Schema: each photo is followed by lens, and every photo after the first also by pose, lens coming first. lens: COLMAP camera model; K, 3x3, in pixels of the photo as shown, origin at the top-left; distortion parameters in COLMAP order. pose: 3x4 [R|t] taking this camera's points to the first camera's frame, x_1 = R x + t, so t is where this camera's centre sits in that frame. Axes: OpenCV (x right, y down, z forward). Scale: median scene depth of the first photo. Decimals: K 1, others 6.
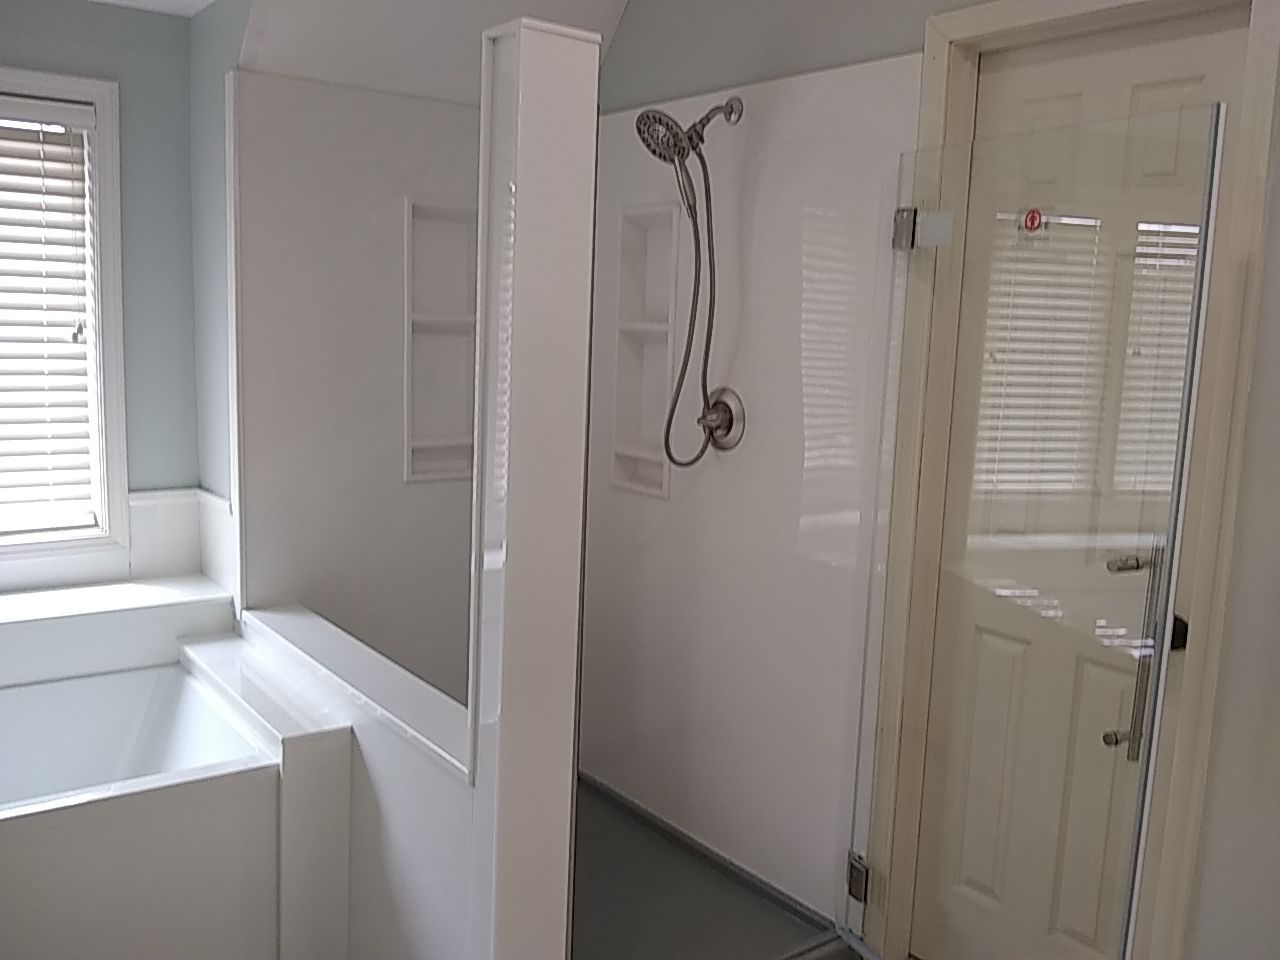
lens RADIAL K [[1125.4, 0, 640.0], [0, 1125.4, 480.0], [0, 0, 1]] dist [0.003077, -0.093292]
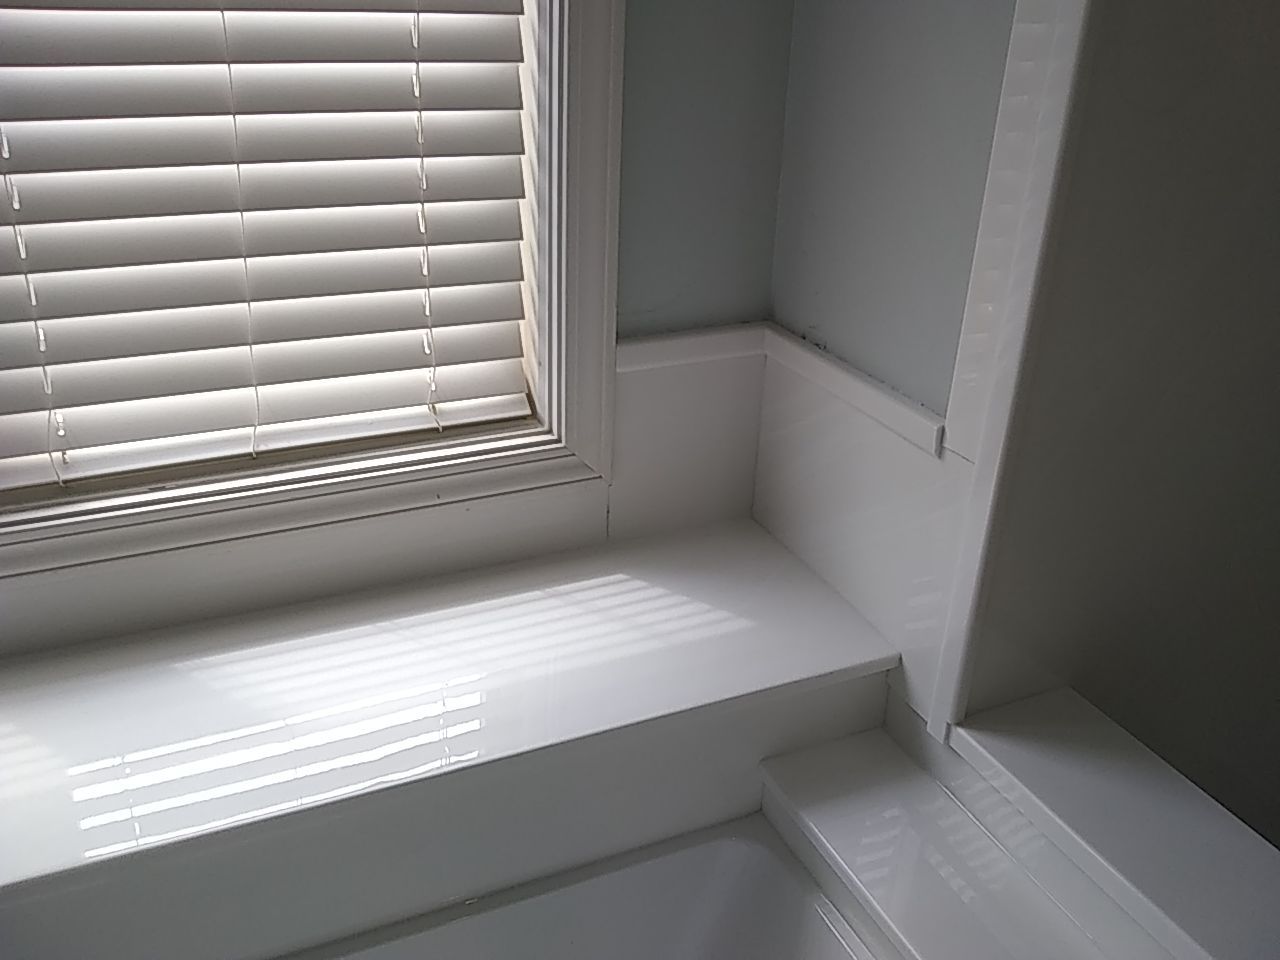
lens RADIAL K [[1112.6, 0, 671.0], [0, 1112.6, 480.2], [0, 0, 1]] dist [0.002698, -0.086940]
pose [[0.979255, 0.097442, -0.177666, -0.391991], [-0.040117, 0.952662, 0.301374, -0.062630], [0.198622, -0.287995, 0.936808, 0.681093]]
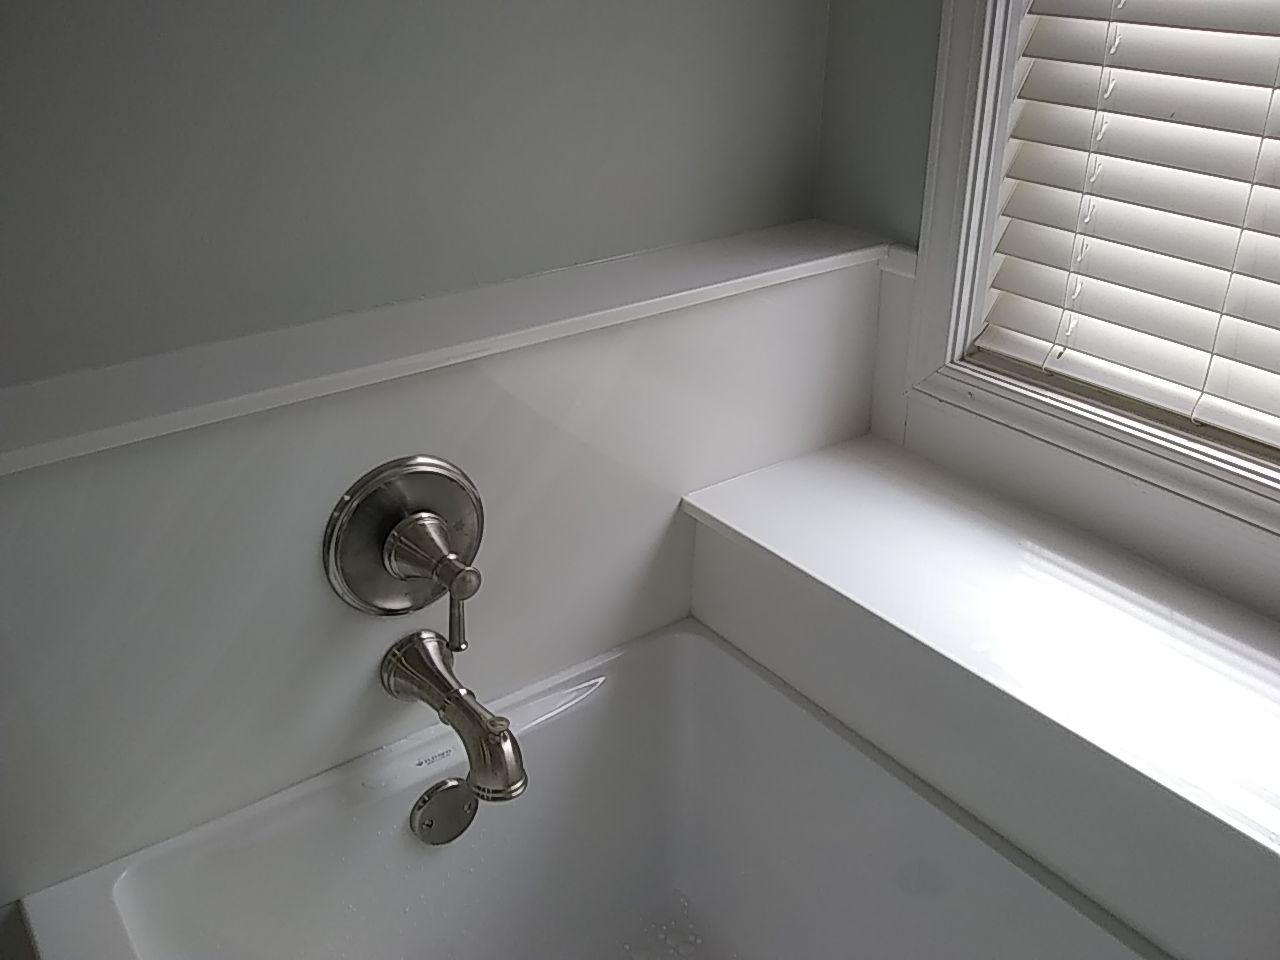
lens RADIAL K [[1125.4, 0, 640.0], [0, 1125.4, 480.0], [0, 0, 1]] dist [0.003077, -0.093292]
pose [[-0.006088, 0.438130, -0.898891, -0.205234], [-0.123098, 0.891743, 0.435479, -0.083674], [0.992376, 0.113303, 0.048504, 0.816551]]
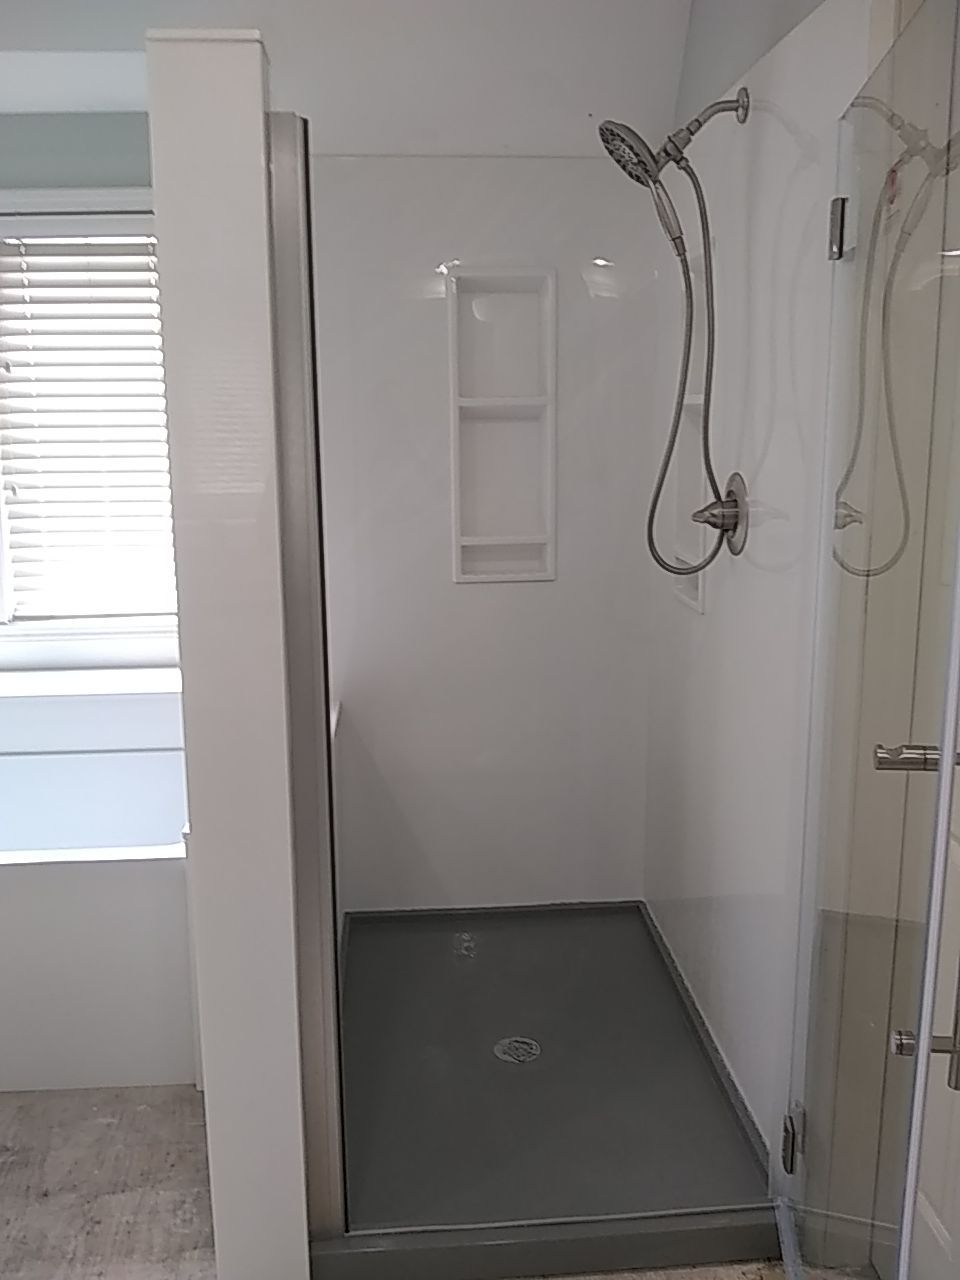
lens RADIAL K [[1125.4, 0, 480.0], [0, 1125.4, 640.0], [0, 0, 1]] dist [0.003077, -0.093292]
pose [[0.836456, 0.061783, -0.544540, 0.352835], [-0.032129, 0.997444, 0.063816, -0.011709], [0.547091, -0.035884, 0.836304, 0.255236]]
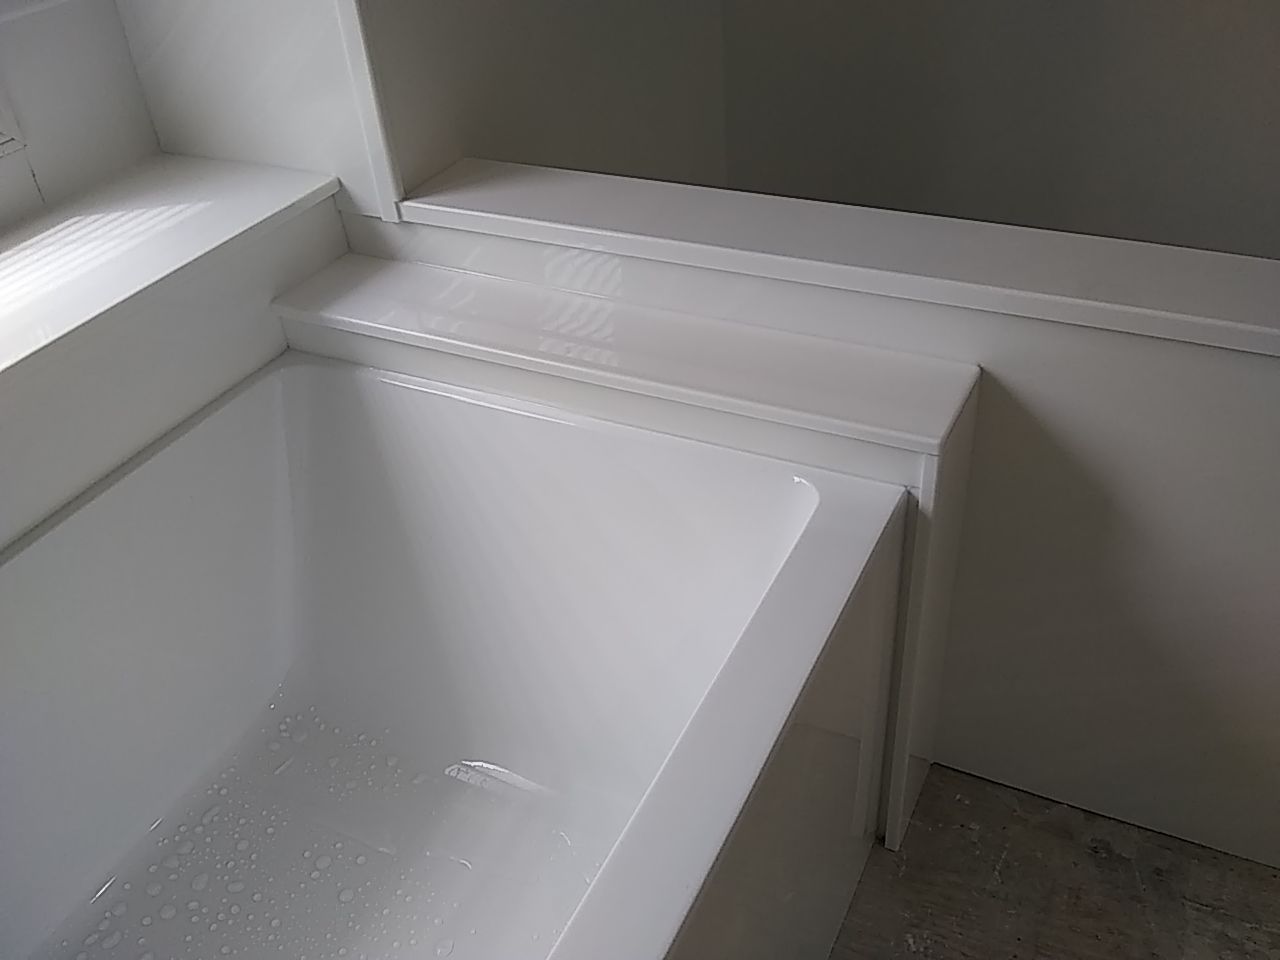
lens RADIAL K [[1125.4, 0, 640.0], [0, 1125.4, 480.0], [0, 0, 1]] dist [0.003077, -0.093292]
pose [[0.893862, -0.340678, 0.291461, -0.444620], [0.161443, 0.851053, 0.499644, -0.000864], [-0.418267, -0.399558, 0.815724, 0.547021]]
